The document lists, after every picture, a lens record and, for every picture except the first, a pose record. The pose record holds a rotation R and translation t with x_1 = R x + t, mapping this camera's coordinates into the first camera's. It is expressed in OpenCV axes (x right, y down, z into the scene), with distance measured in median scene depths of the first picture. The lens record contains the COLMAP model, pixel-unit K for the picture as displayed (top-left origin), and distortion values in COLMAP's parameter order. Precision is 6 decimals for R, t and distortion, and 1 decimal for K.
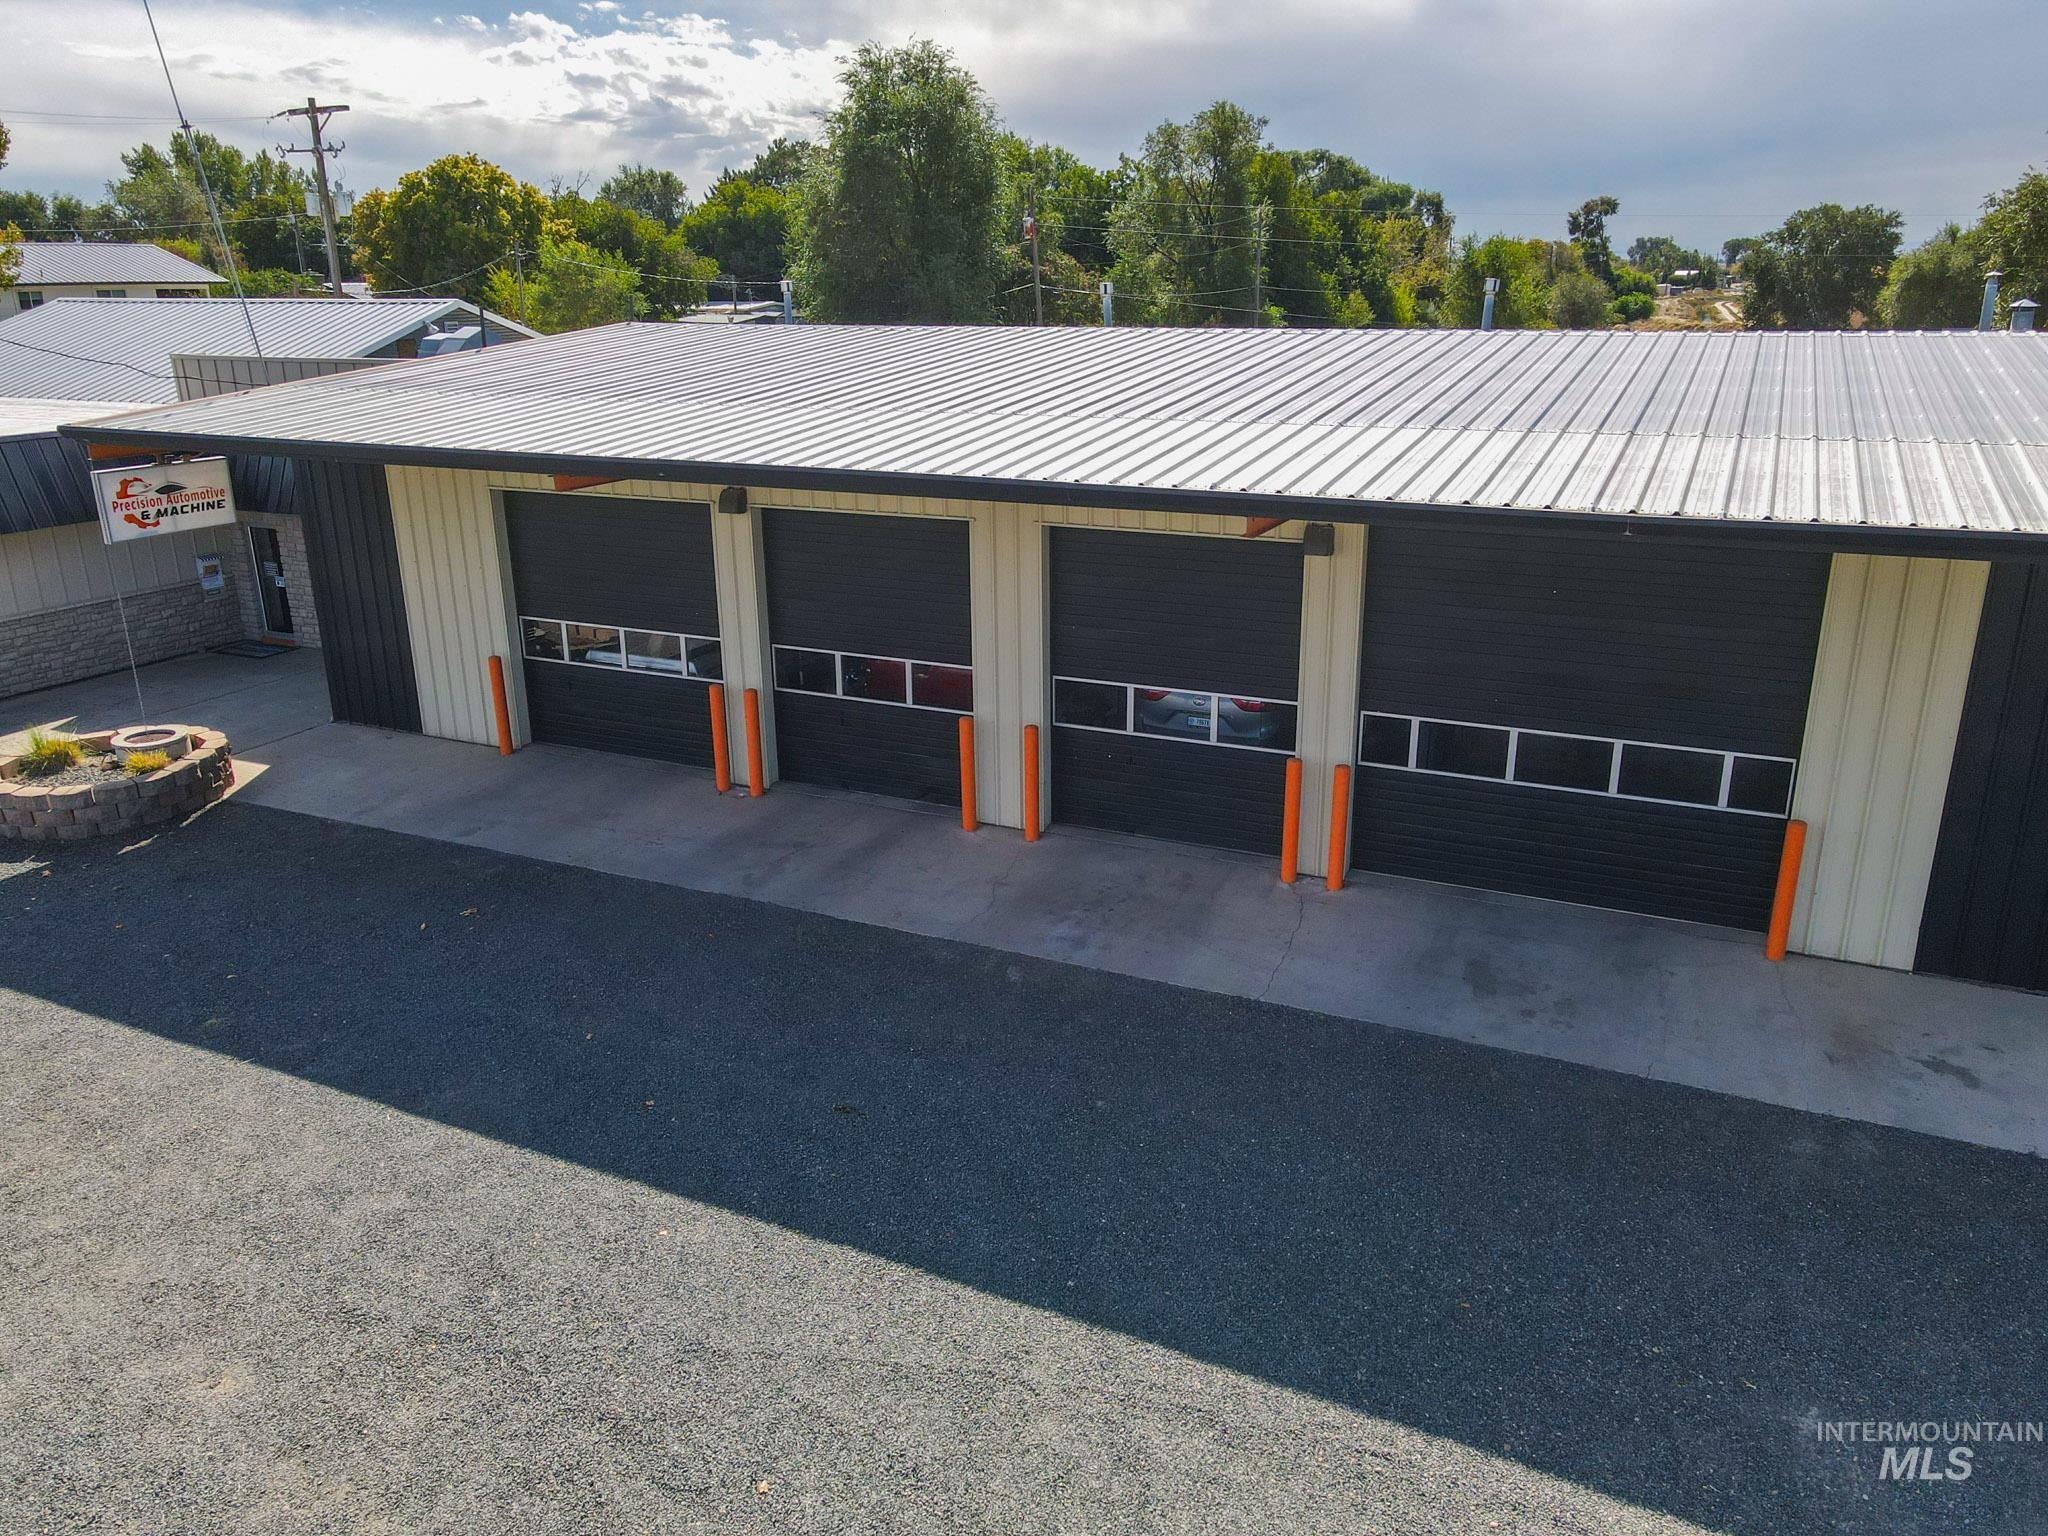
lens RADIAL K [[1499.9, 0, 1024.0], [0, 1499.9, 768.0], [0, 0, 1]] dist [0.004407, 0.028009]
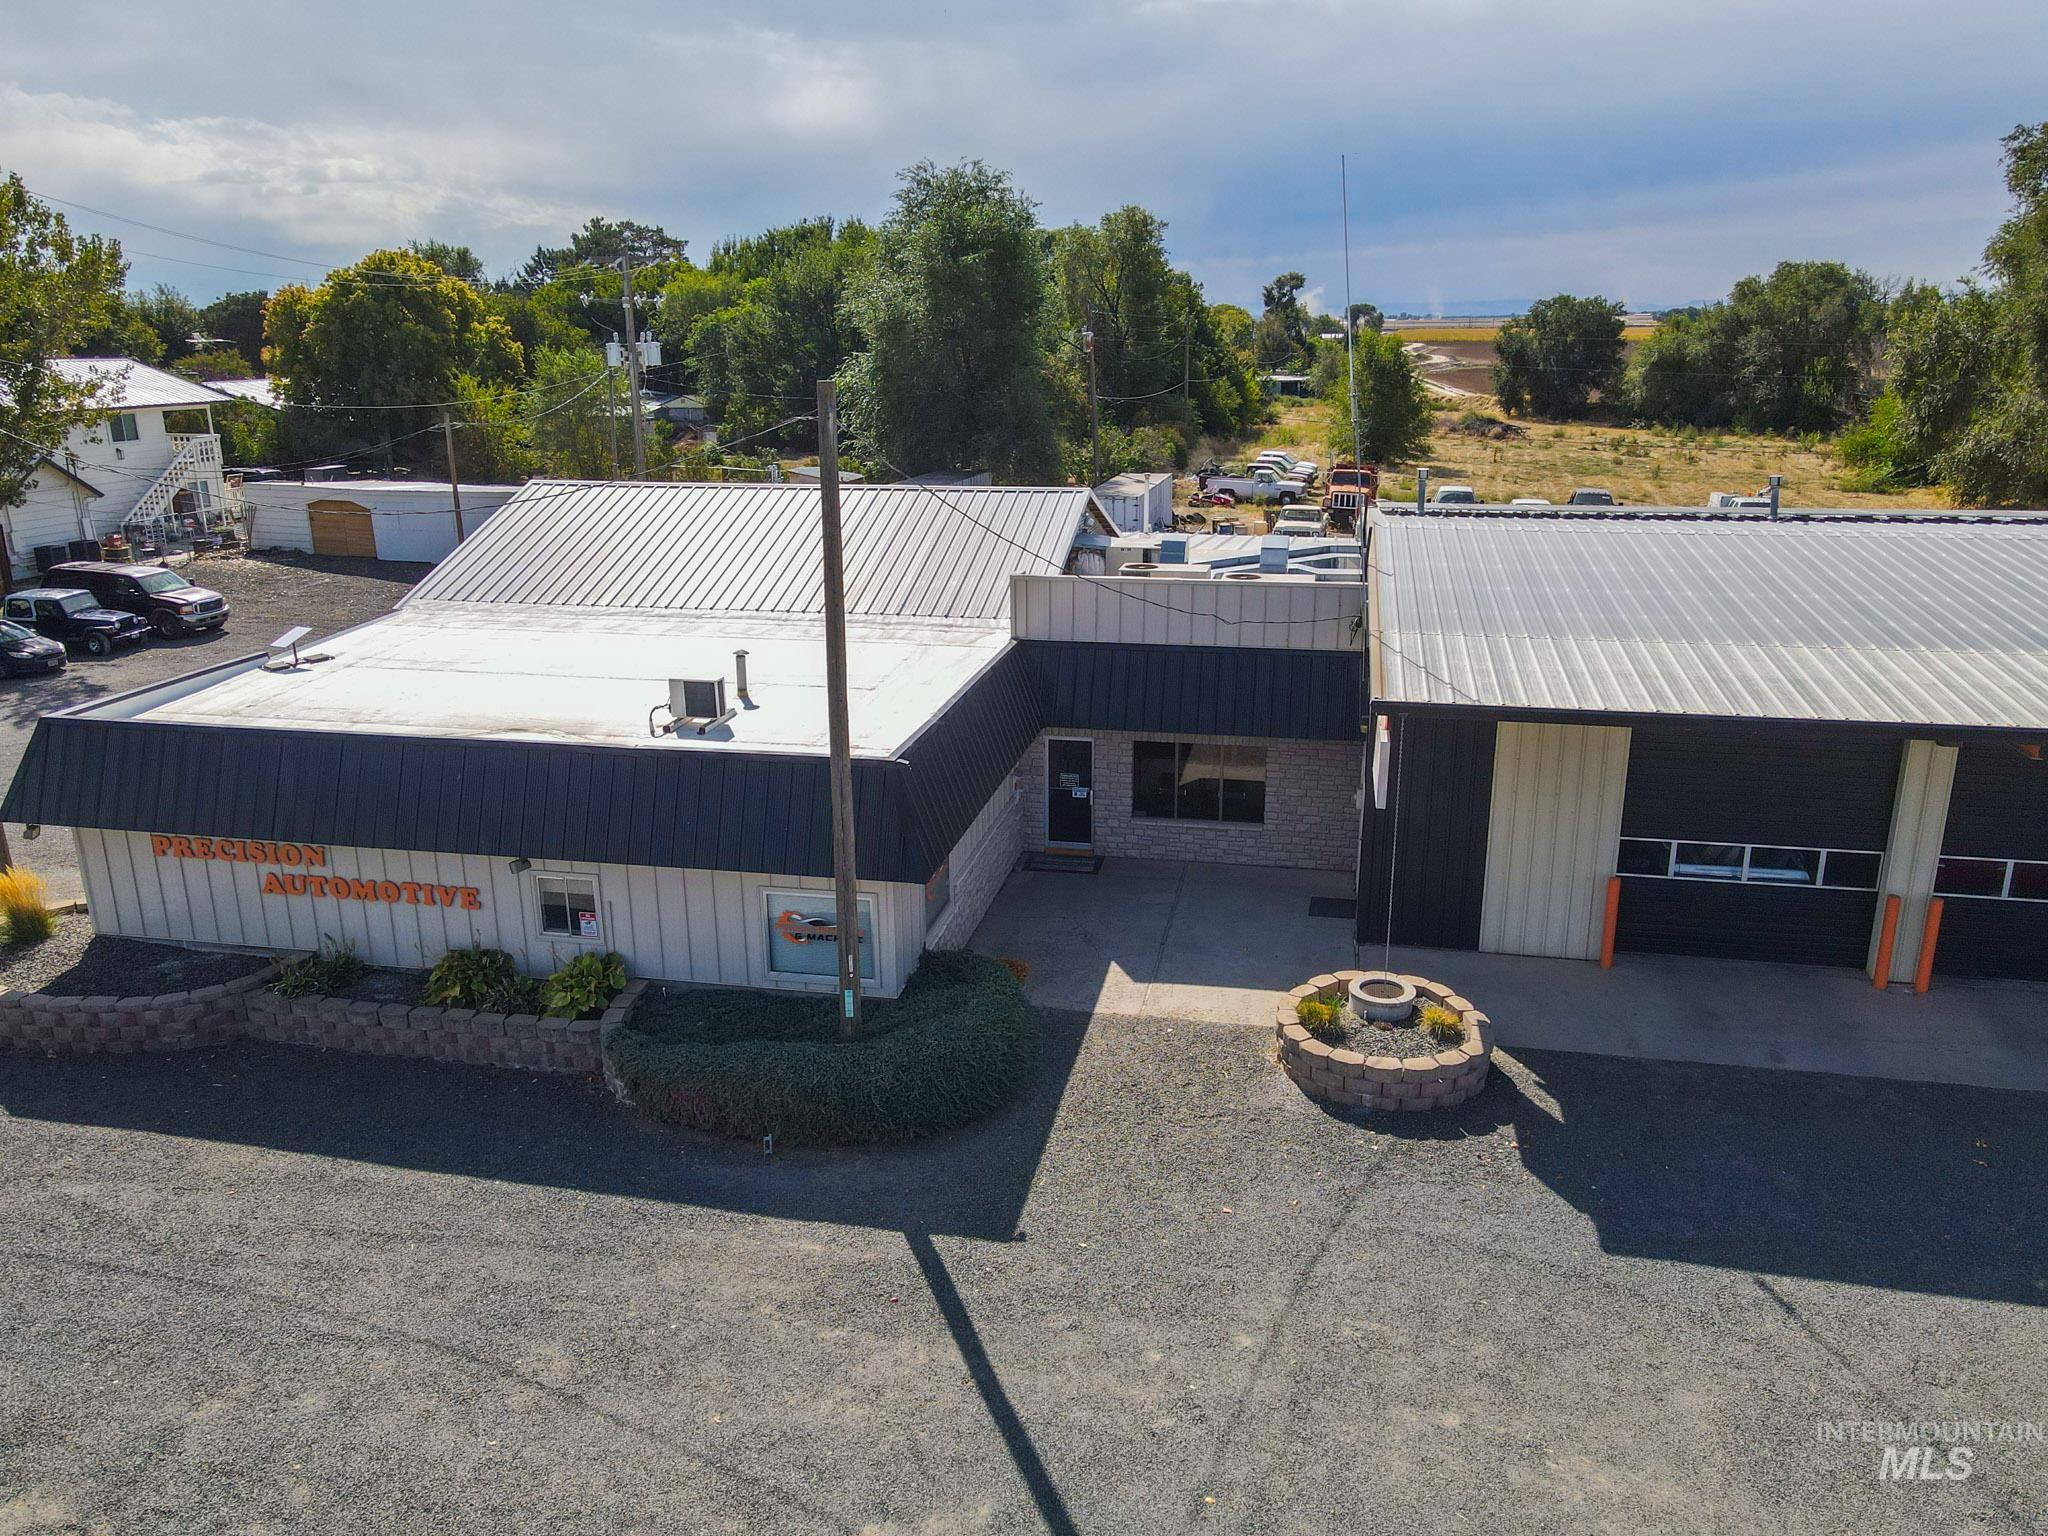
lens RADIAL K [[1499.9, 0, 1024.0], [0, 1499.9, 768.0], [0, 0, 1]] dist [0.004407, 0.028009]
pose [[0.972701, -0.063250, 0.223277, -0.287936], [0.070560, 0.997196, -0.024907, -0.044942], [-0.221076, 0.039982, 0.974437, 0.016045]]
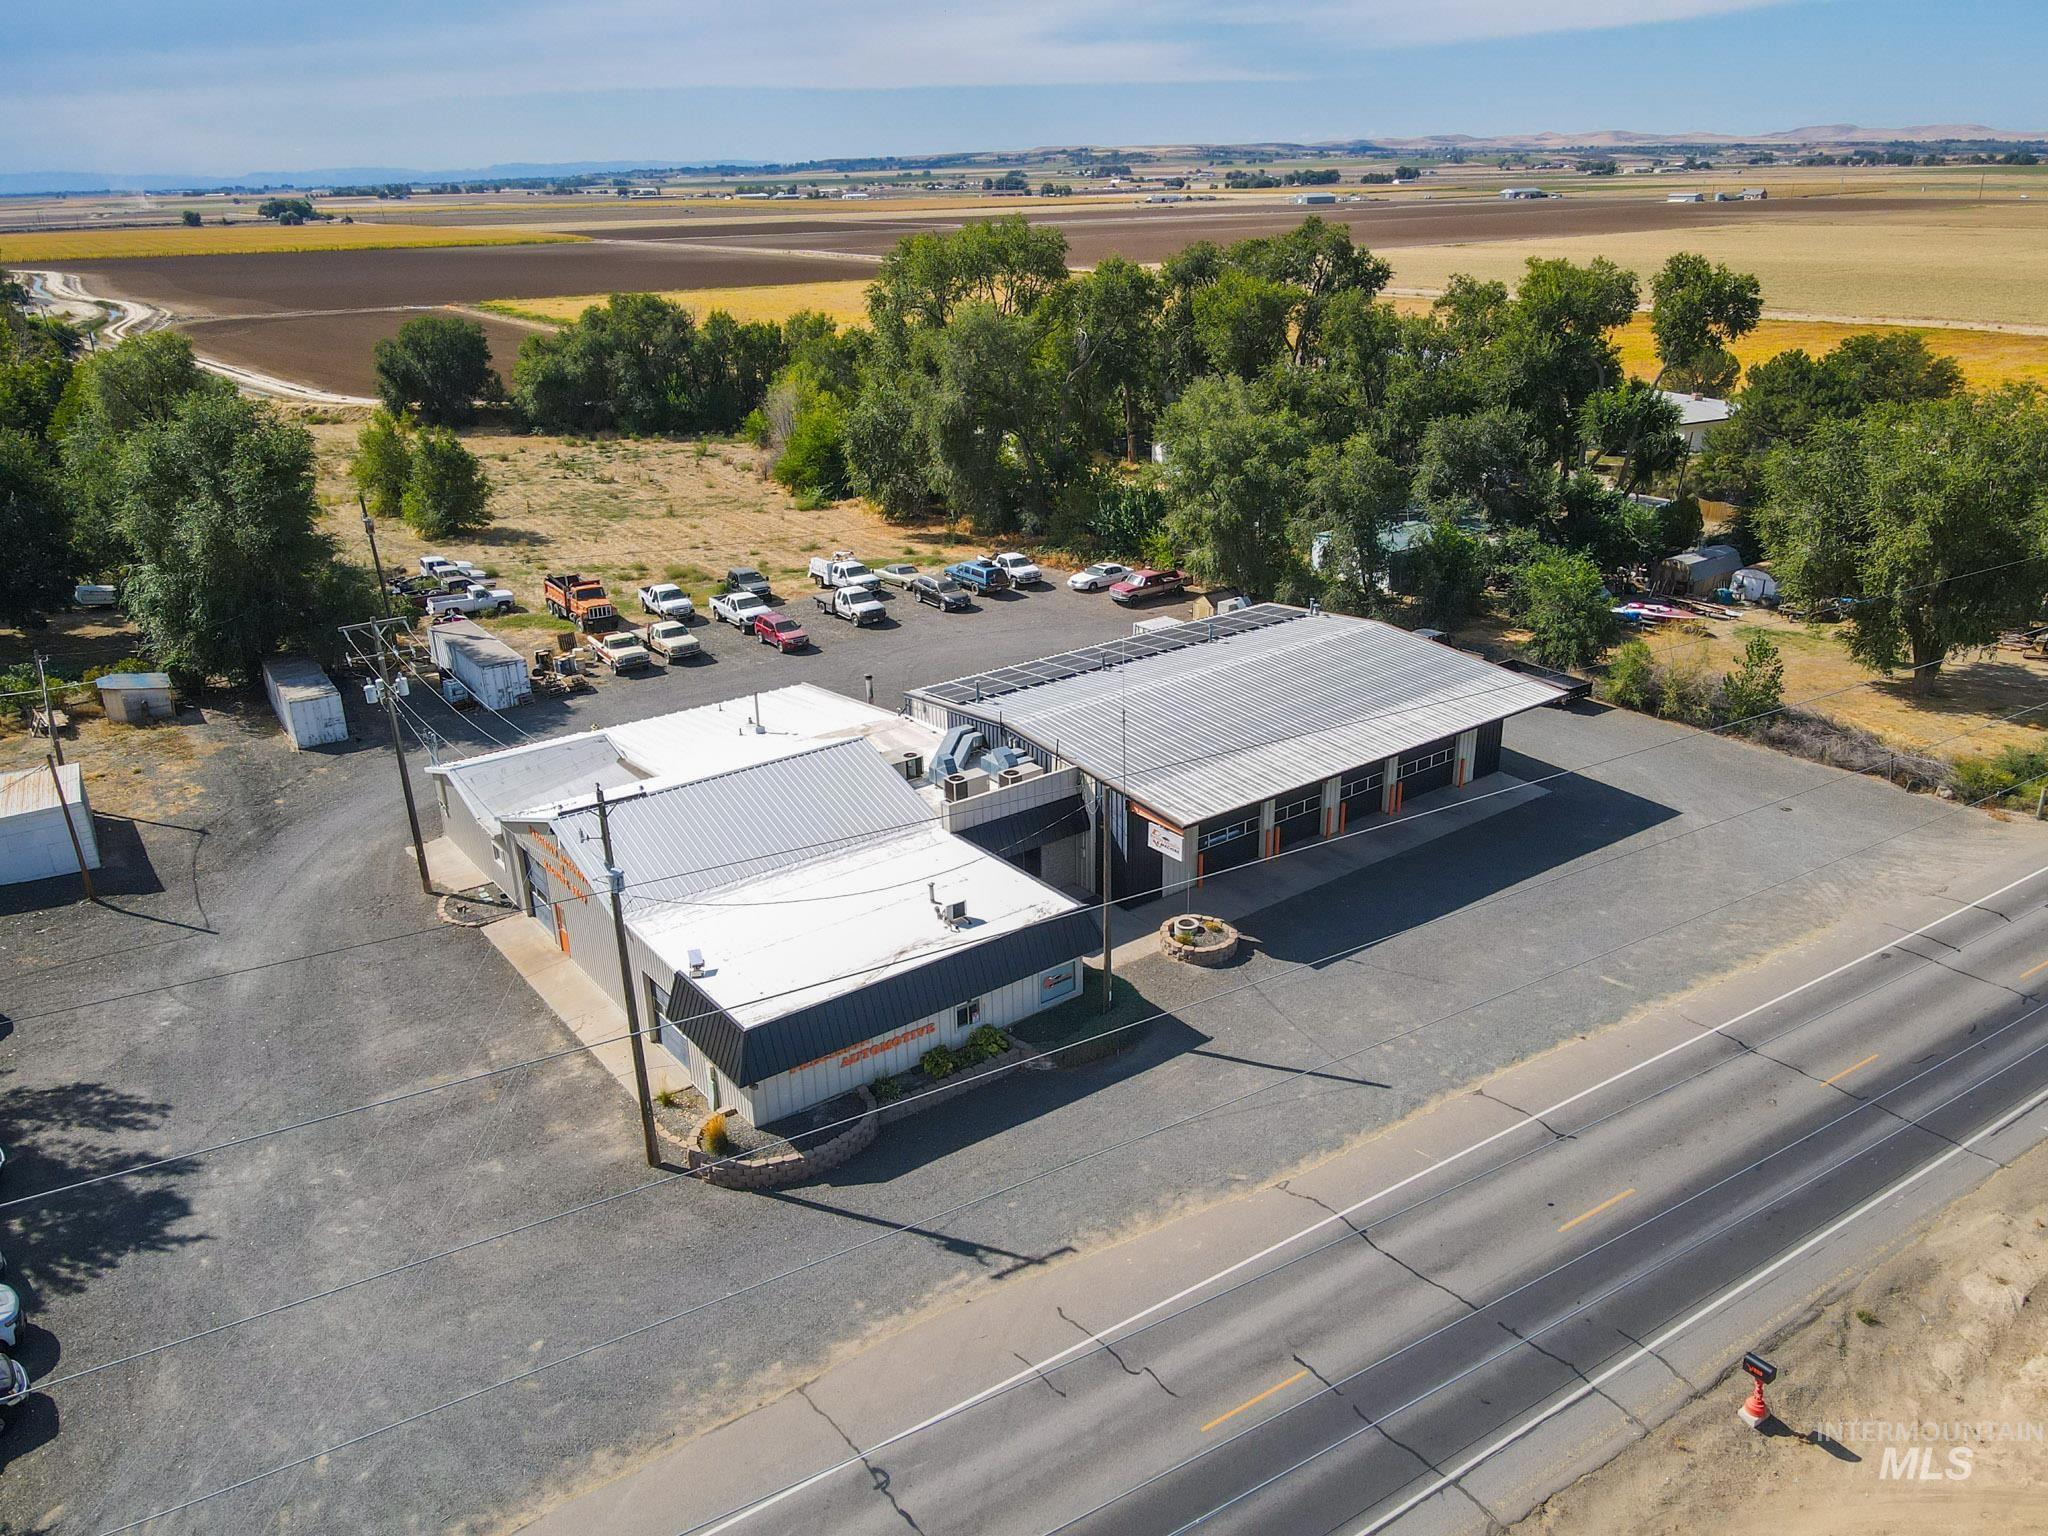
lens RADIAL K [[1499.9, 0, 1024.0], [0, 1499.9, 768.0], [0, 0, 1]] dist [0.004407, 0.028009]
pose [[0.479391, -0.322682, 0.816125, -0.822024], [0.295864, 0.934934, 0.195867, -0.263458], [-0.826225, 0.147565, 0.543669, -0.089570]]
